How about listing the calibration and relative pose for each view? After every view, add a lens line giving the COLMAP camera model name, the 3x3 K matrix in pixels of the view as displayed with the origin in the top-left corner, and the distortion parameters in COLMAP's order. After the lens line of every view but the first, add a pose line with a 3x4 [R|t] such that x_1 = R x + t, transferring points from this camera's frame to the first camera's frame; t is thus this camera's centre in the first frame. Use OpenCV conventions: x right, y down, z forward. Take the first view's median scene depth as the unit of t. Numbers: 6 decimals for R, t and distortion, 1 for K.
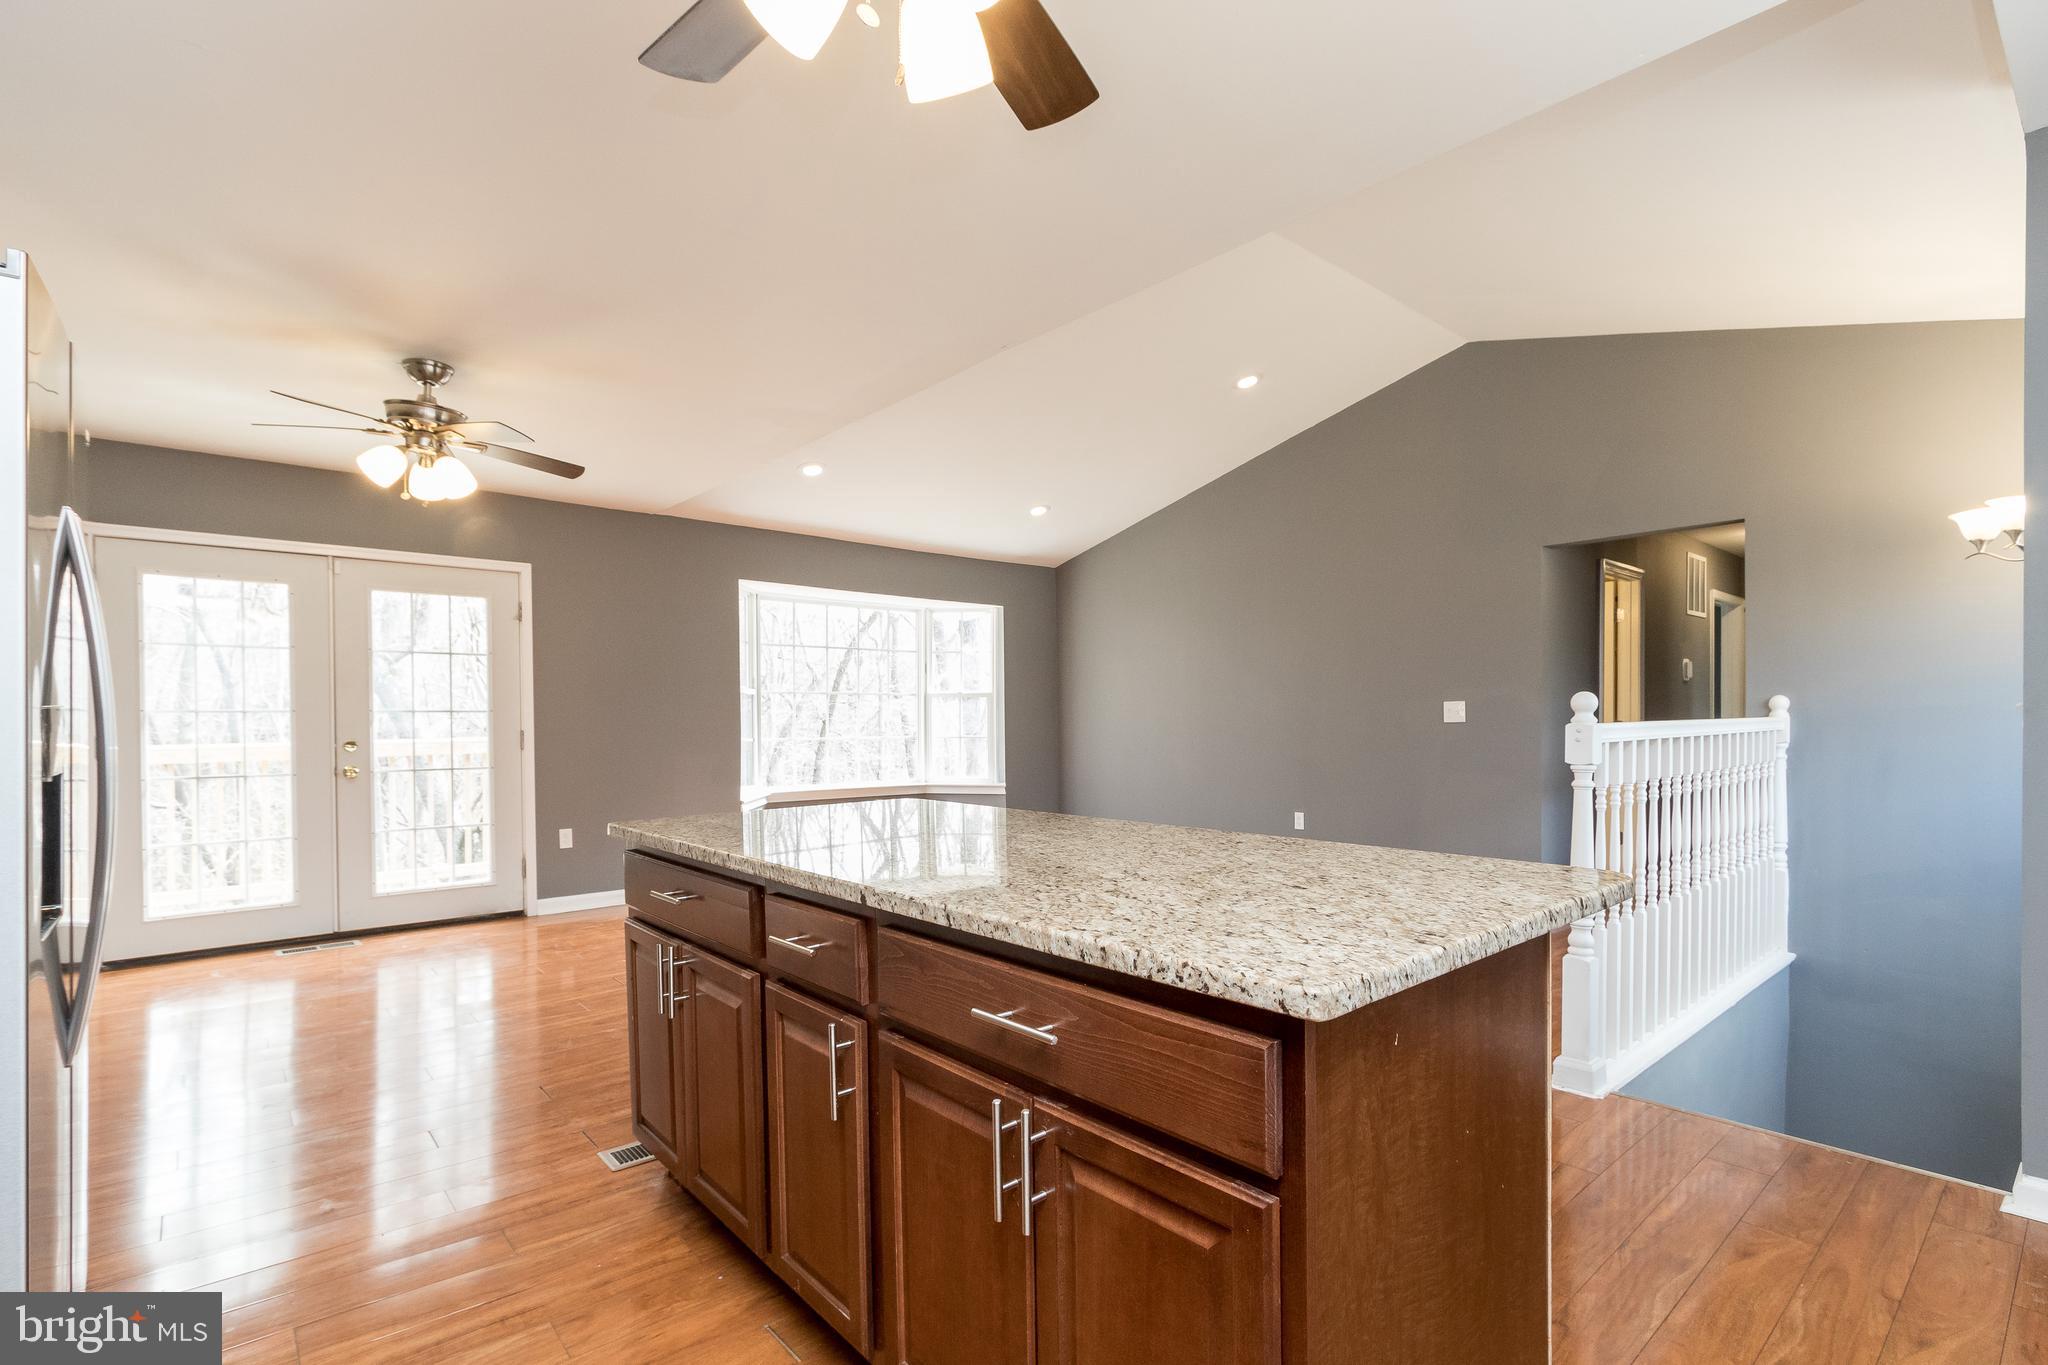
lens RADIAL K [[982.1, 0, 1015.9], [0, 982.1, 732.0], [0, 0, 1]] dist [0.007075, -0.000957]
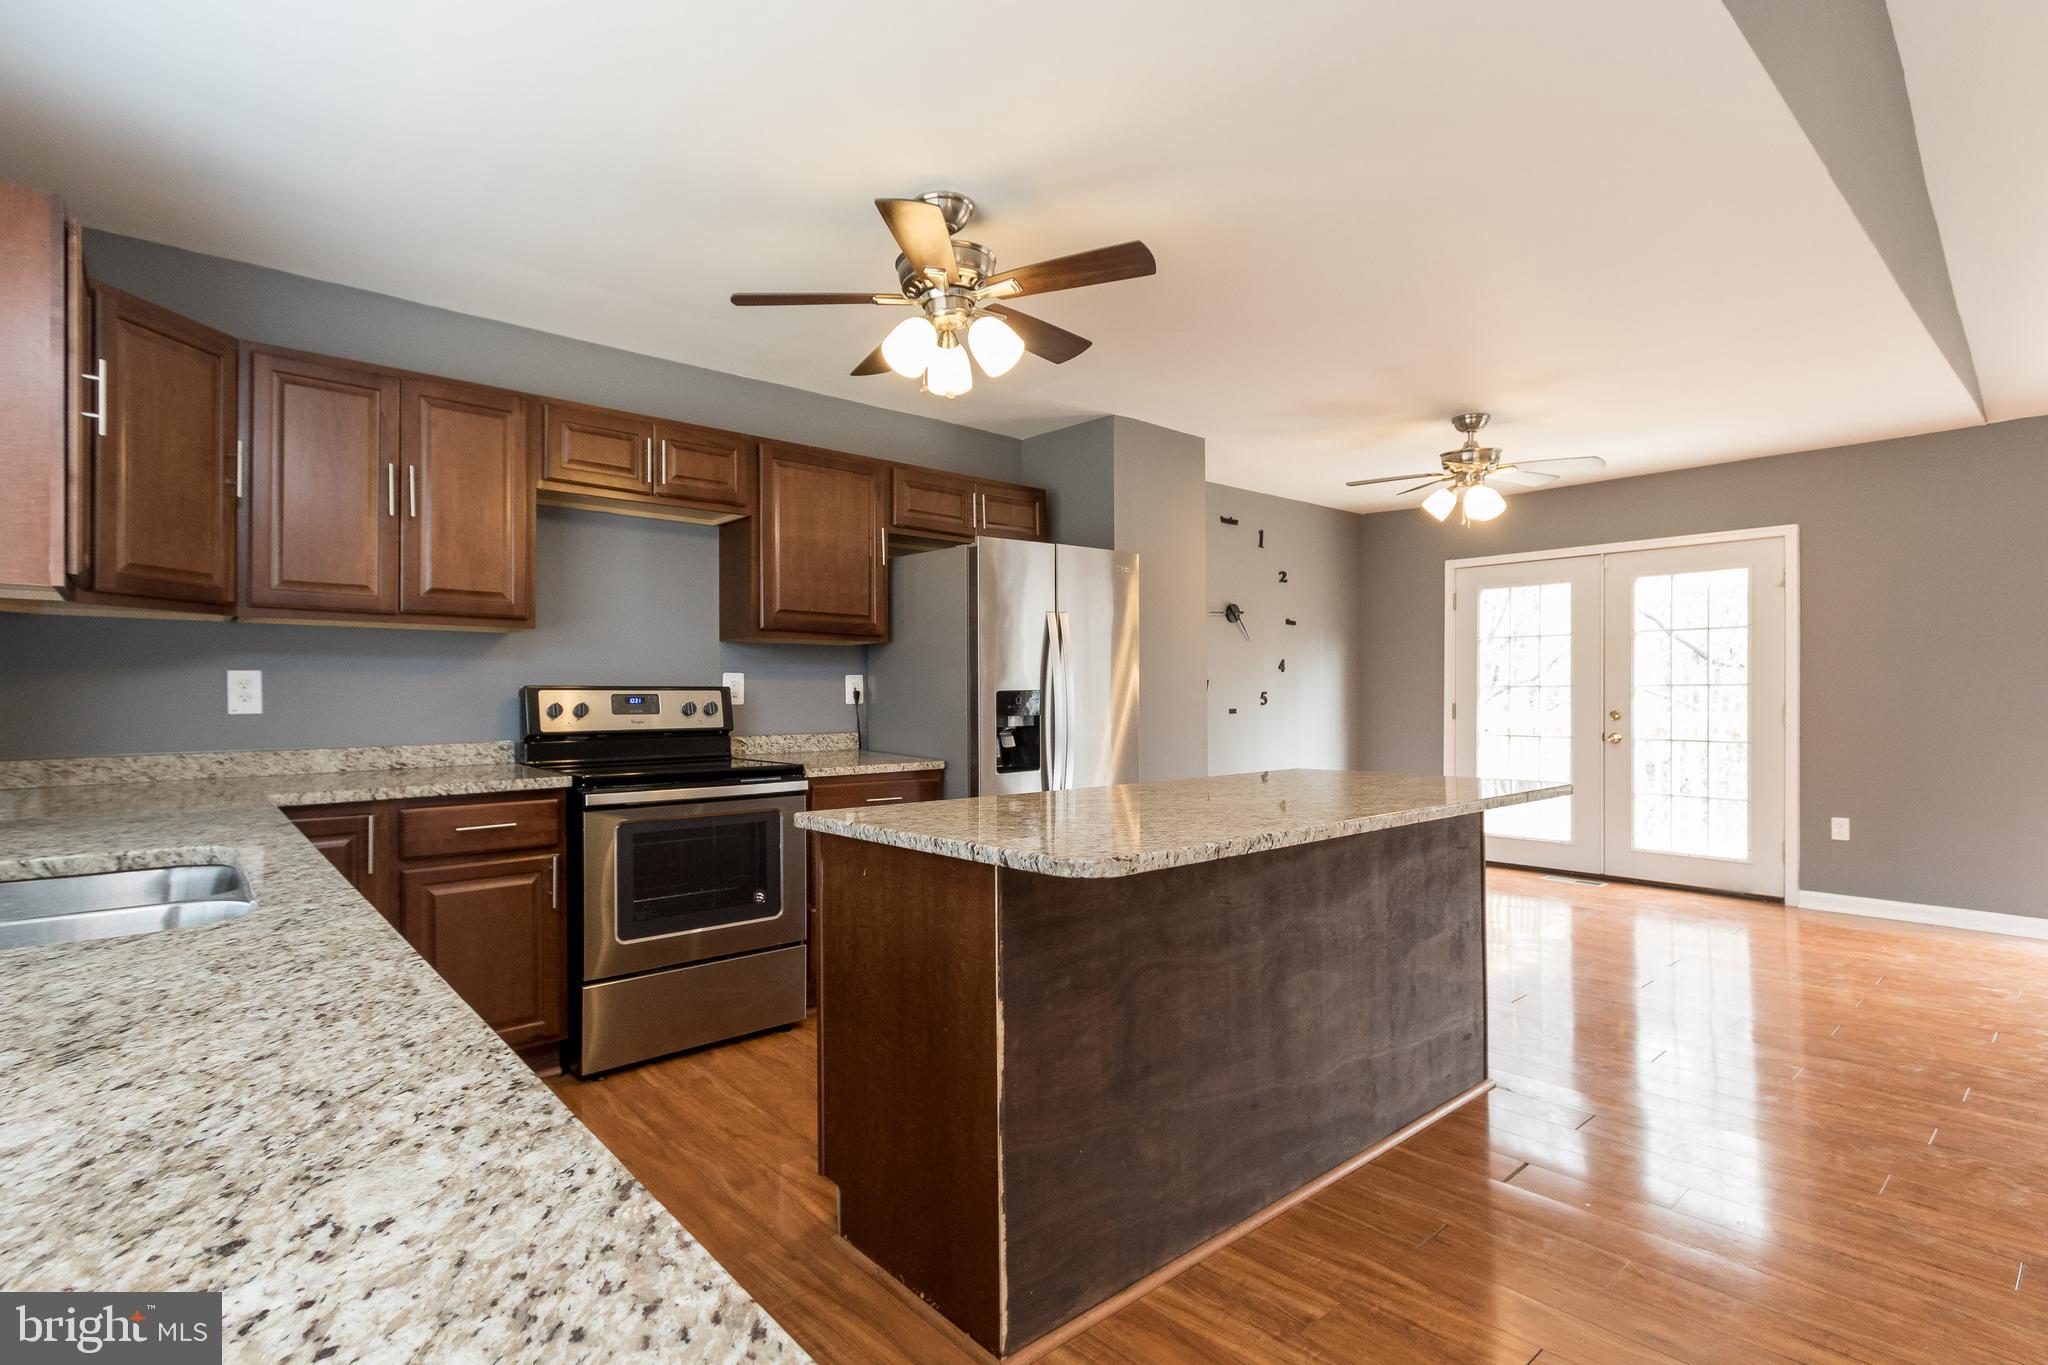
lens RADIAL K [[982.1, 0, 1003.2], [0, 982.1, 677.7], [0, 0, 1]] dist [0.007075, -0.000957]
pose [[0.009539, -0.012404, -0.999878, 0.434939], [-0.012092, 0.999849, -0.012519, -0.006690], [0.999881, 0.012209, 0.009388, 0.250787]]
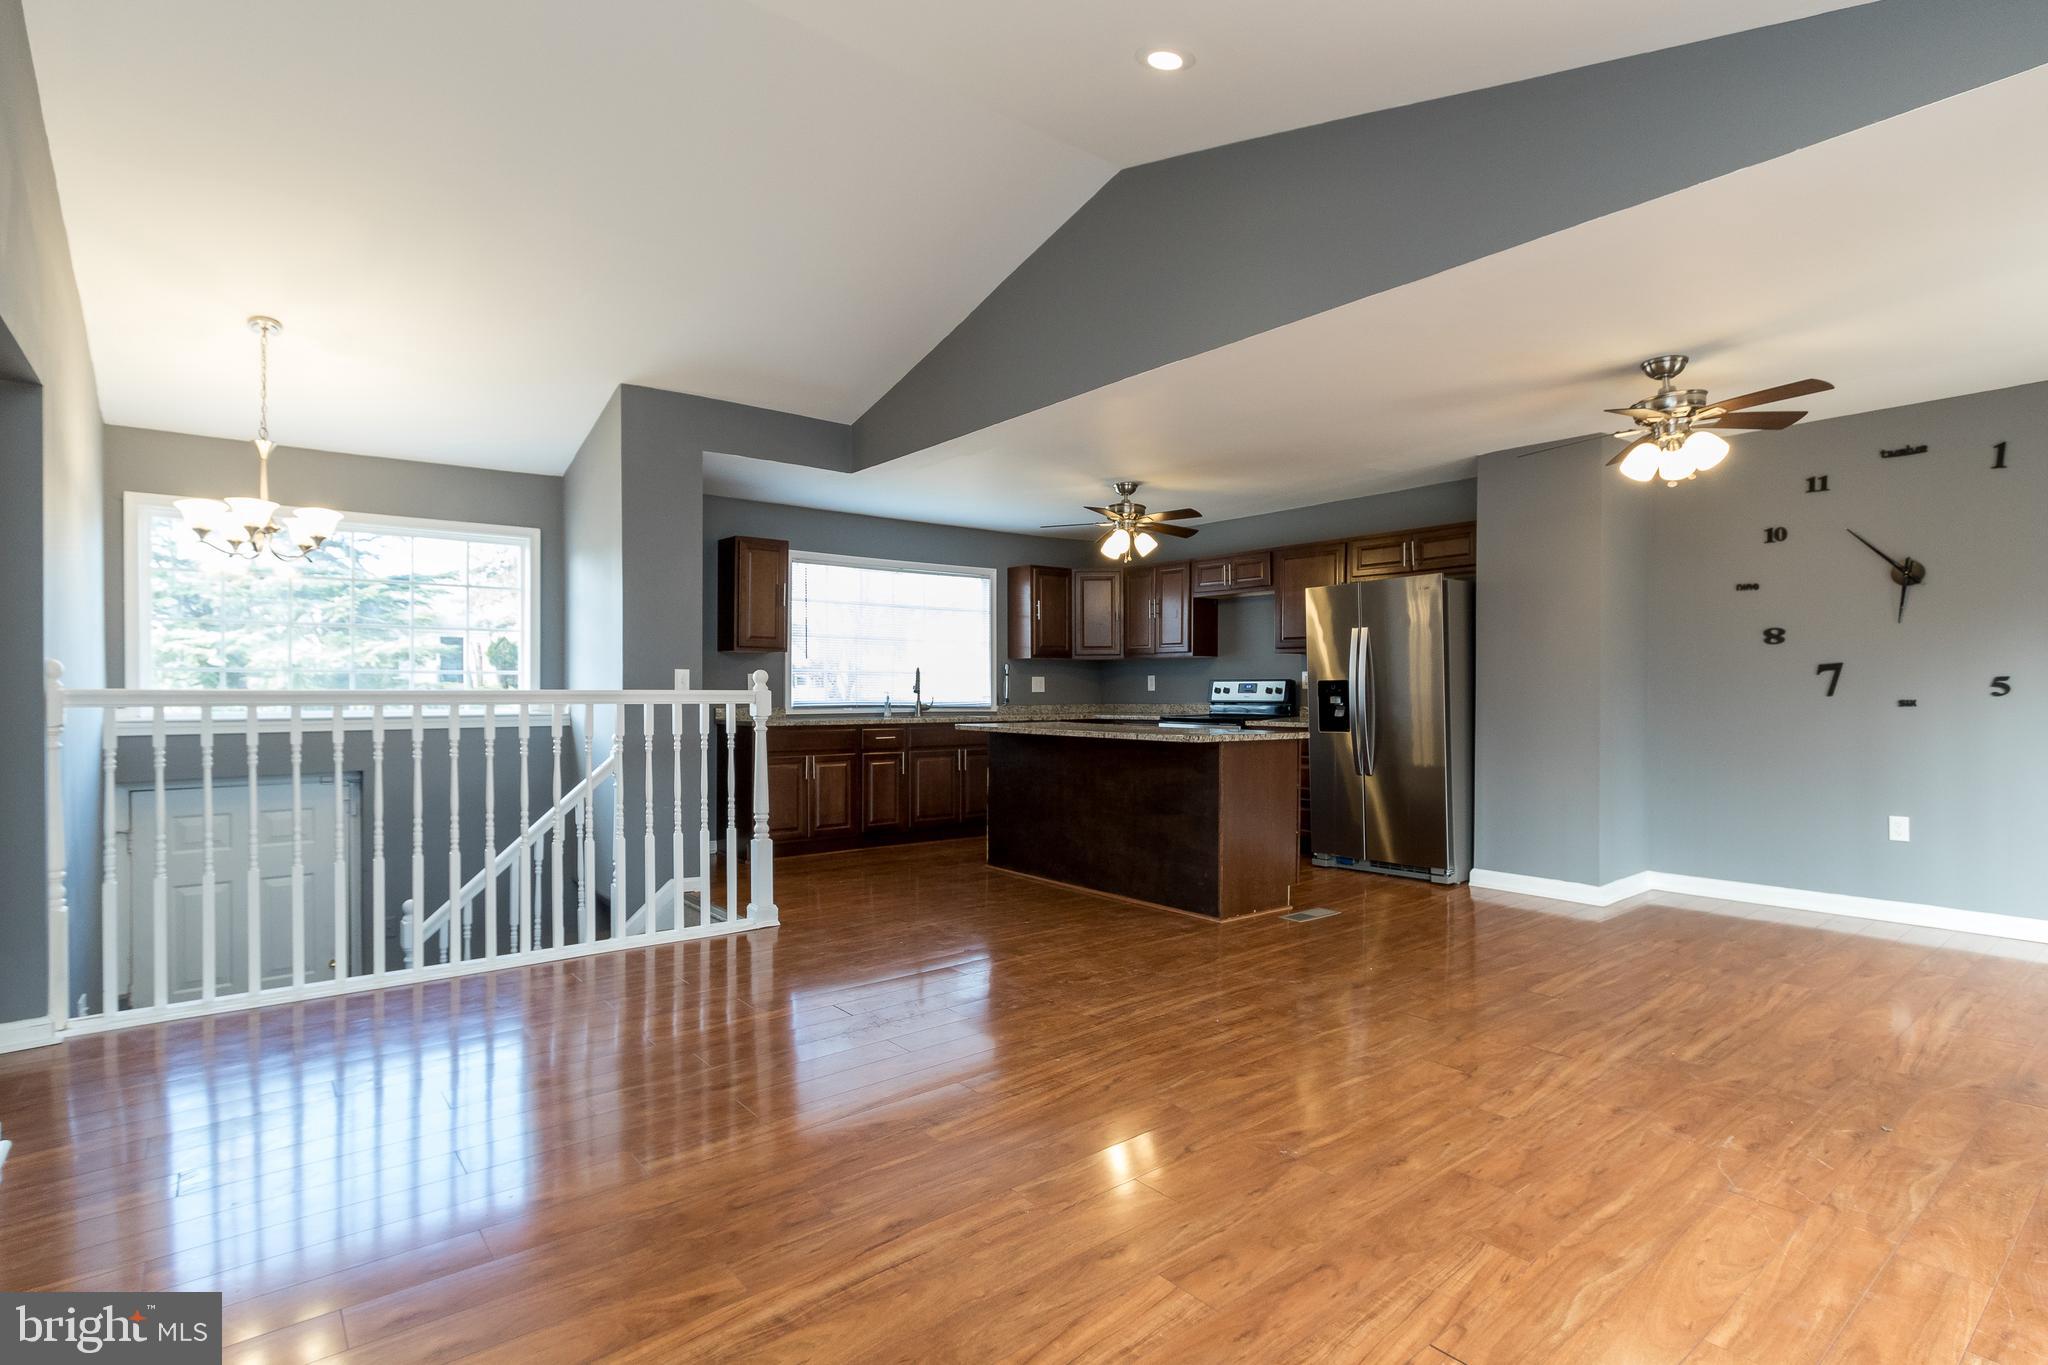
lens RADIAL K [[982.1, 0, 1023.2], [0, 982.1, 694.2], [0, 0, 1]] dist [0.007075, -0.000957]
pose [[-0.999518, 0.006956, 0.030250, 0.061131], [0.007604, 0.999743, 0.021352, -0.017161], [-0.030093, 0.021572, -0.999314, 1.371420]]
